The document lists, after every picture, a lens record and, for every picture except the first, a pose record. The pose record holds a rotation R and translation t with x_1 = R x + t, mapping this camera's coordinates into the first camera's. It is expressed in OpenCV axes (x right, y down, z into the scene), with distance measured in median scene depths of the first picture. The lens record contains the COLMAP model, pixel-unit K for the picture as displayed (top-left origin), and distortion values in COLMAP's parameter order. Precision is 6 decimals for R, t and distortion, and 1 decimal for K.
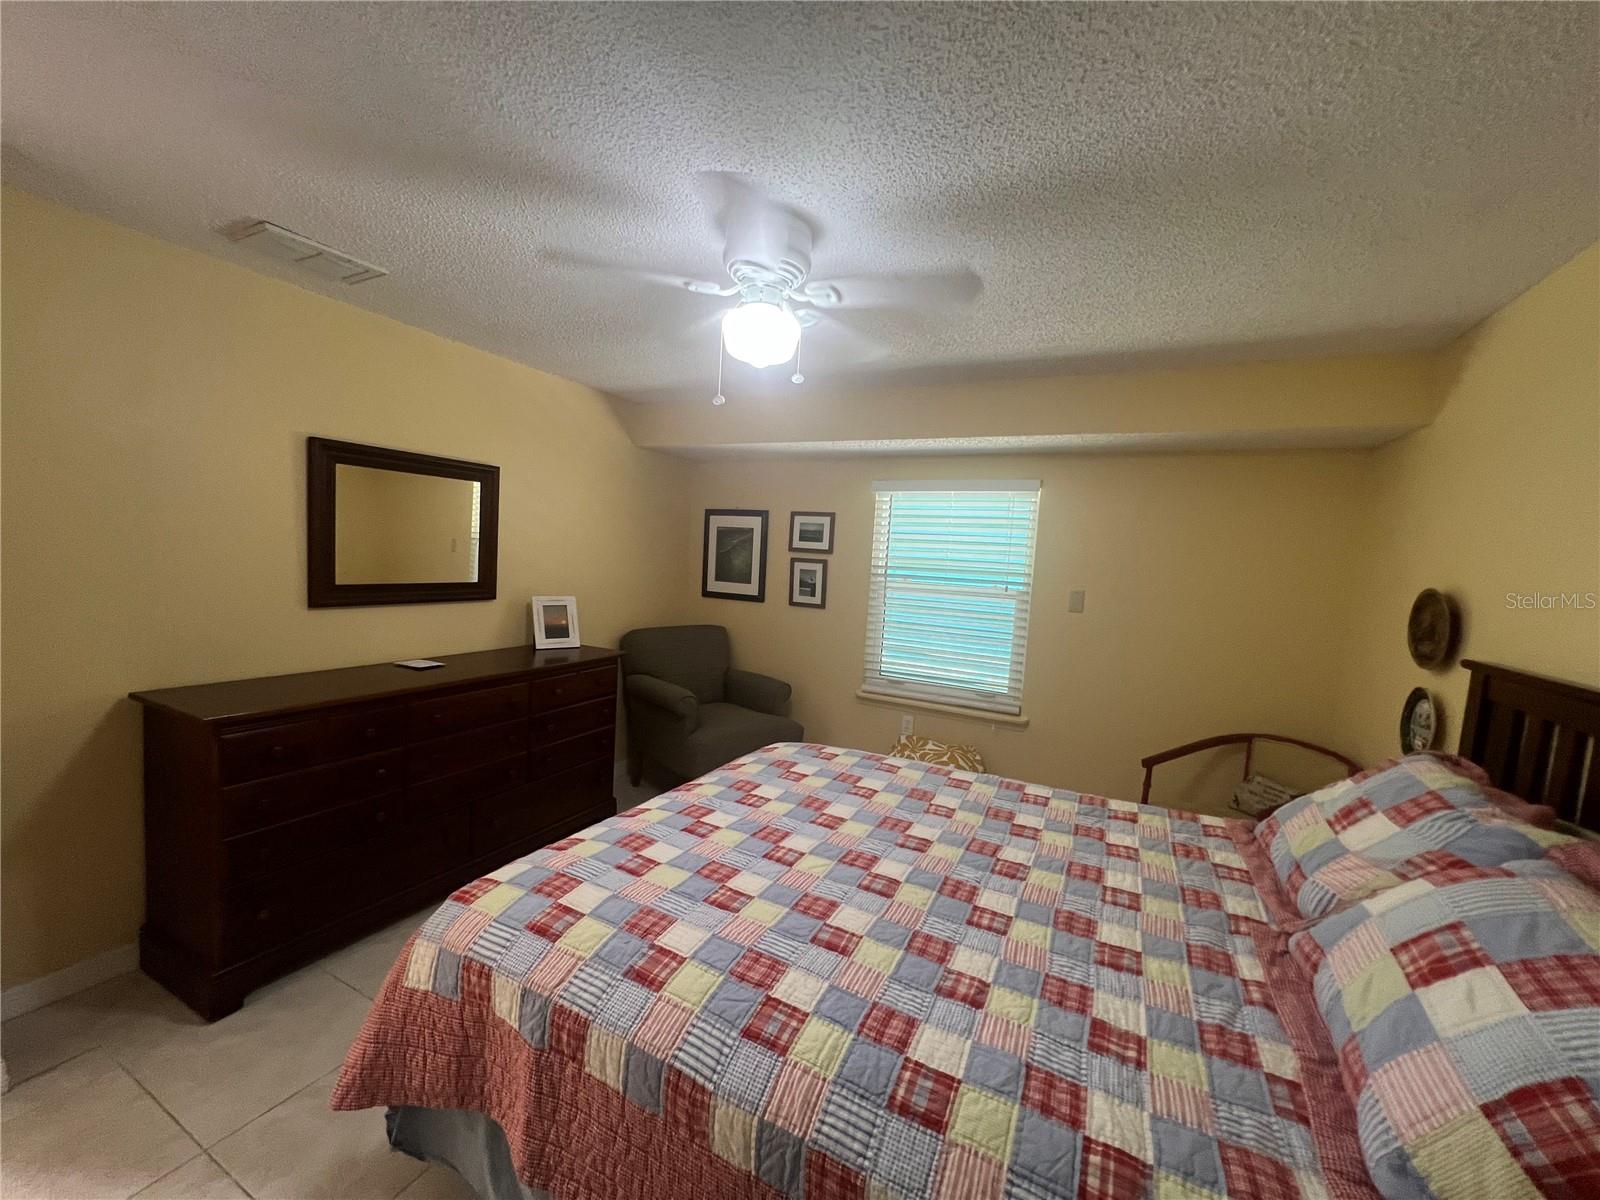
lens RADIAL K [[640.8, 0, 800.0], [0, 640.8, 604.9], [0, 0, 1]] dist [-0.001785, 0.000454]
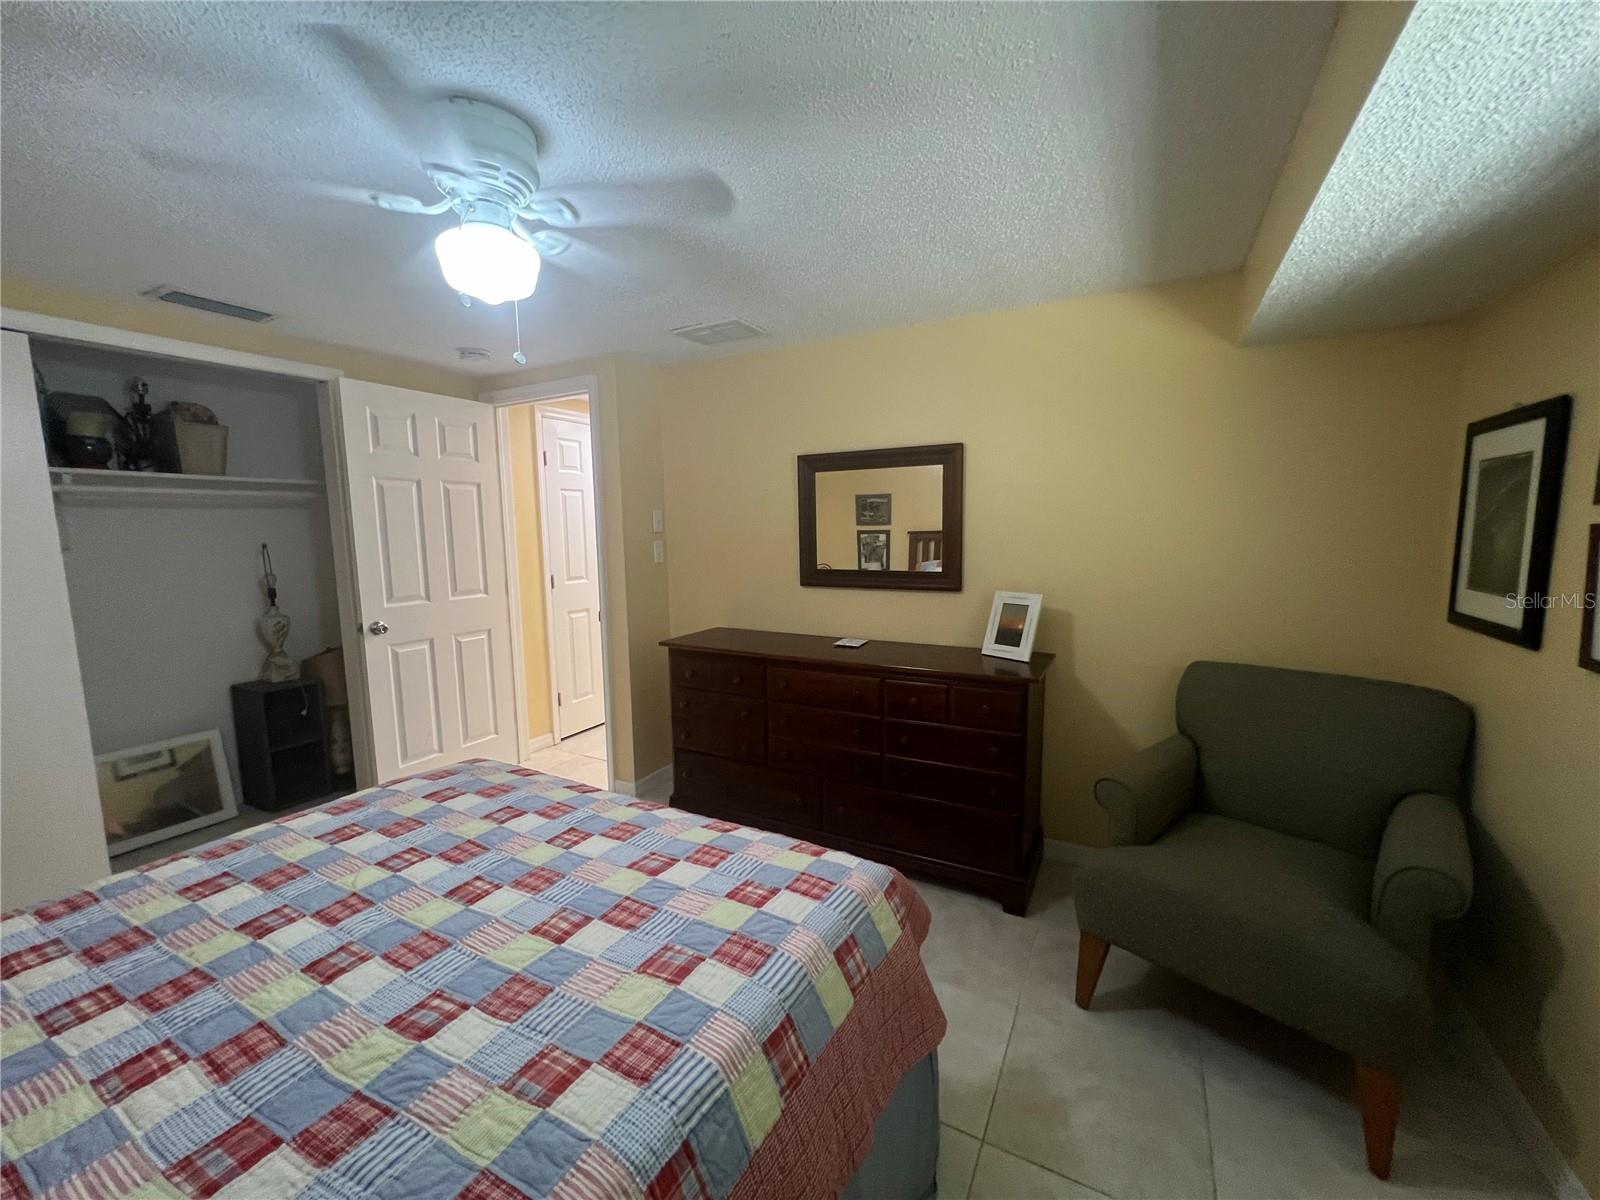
lens RADIAL K [[640.8, 0, 800.0], [0, 640.8, 604.9], [0, 0, 1]] dist [-0.001785, 0.000454]
pose [[-0.022681, 0.066144, -0.997552, 0.623151], [-0.069505, 0.995290, 0.067574, -0.050310], [0.997324, 0.070868, -0.017977, 1.146326]]
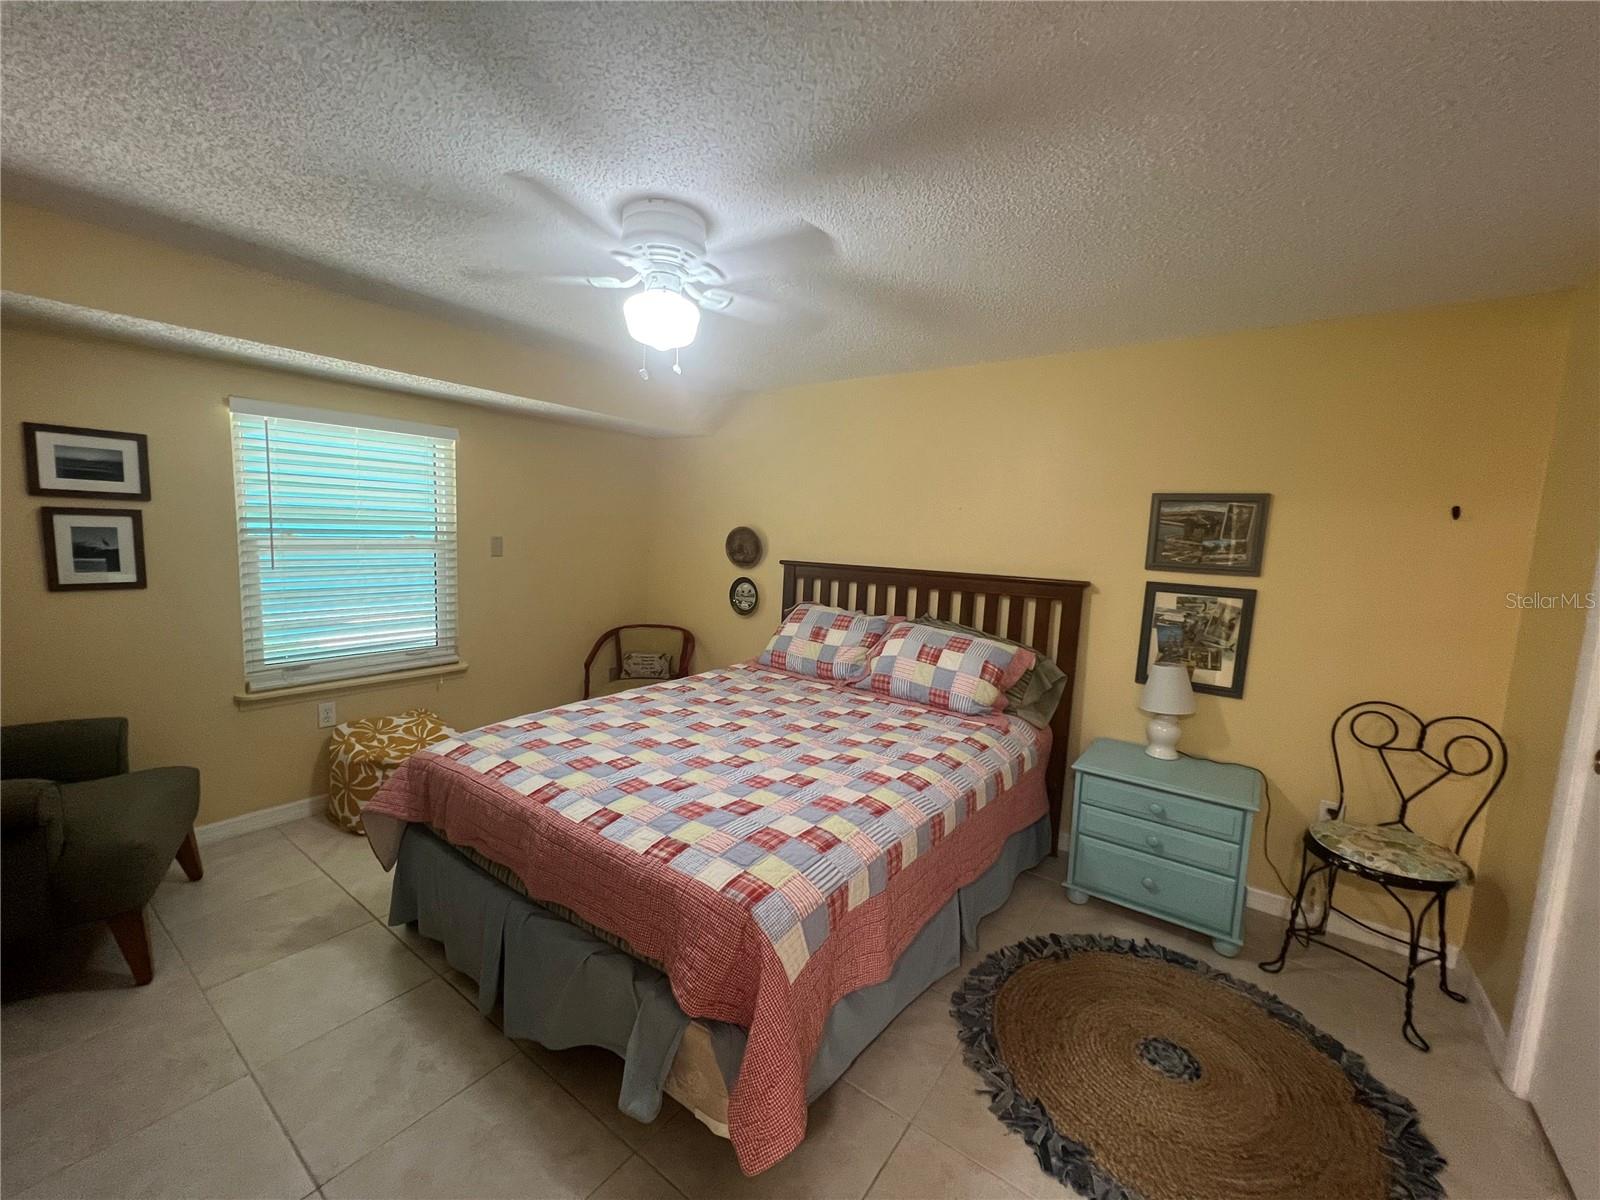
lens RADIAL K [[640.8, 0, 800.0], [0, 640.8, 604.9], [0, 0, 1]] dist [-0.001785, 0.000454]
pose [[0.155190, -0.166423, 0.973766, -0.898381], [0.046862, 0.985838, 0.161018, -0.092044], [-0.986773, 0.020645, 0.160791, 0.487393]]
